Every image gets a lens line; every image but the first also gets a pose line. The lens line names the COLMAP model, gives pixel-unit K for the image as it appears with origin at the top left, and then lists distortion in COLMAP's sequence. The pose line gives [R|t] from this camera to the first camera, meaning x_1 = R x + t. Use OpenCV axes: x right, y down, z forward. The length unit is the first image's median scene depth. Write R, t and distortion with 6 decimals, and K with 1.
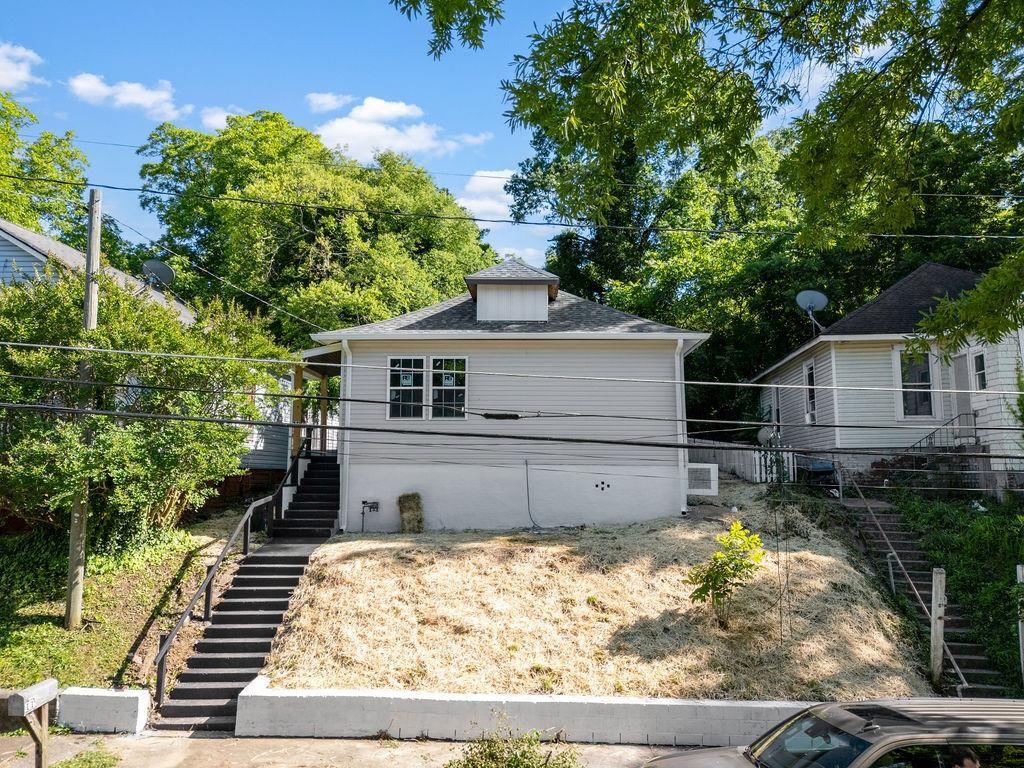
lens RADIAL K [[751.2, 0, 512.0], [0, 751.2, 384.0], [0, 0, 1]] dist [0.089118, -0.094496]
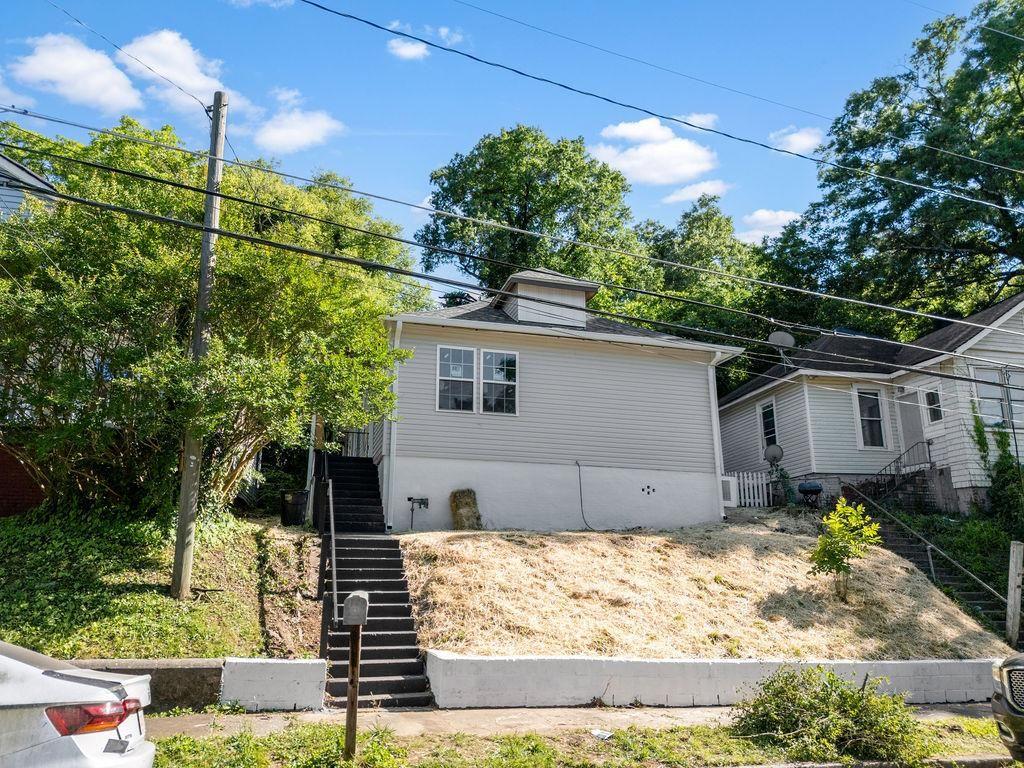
lens RADIAL K [[751.2, 0, 512.0], [0, 751.2, 384.0], [0, 0, 1]] dist [0.089118, -0.094496]
pose [[0.954351, 0.075359, 0.289023, -0.355175], [-0.037620, 0.990270, -0.133979, 0.138462], [-0.296308, 0.116990, 0.947900, 0.091754]]
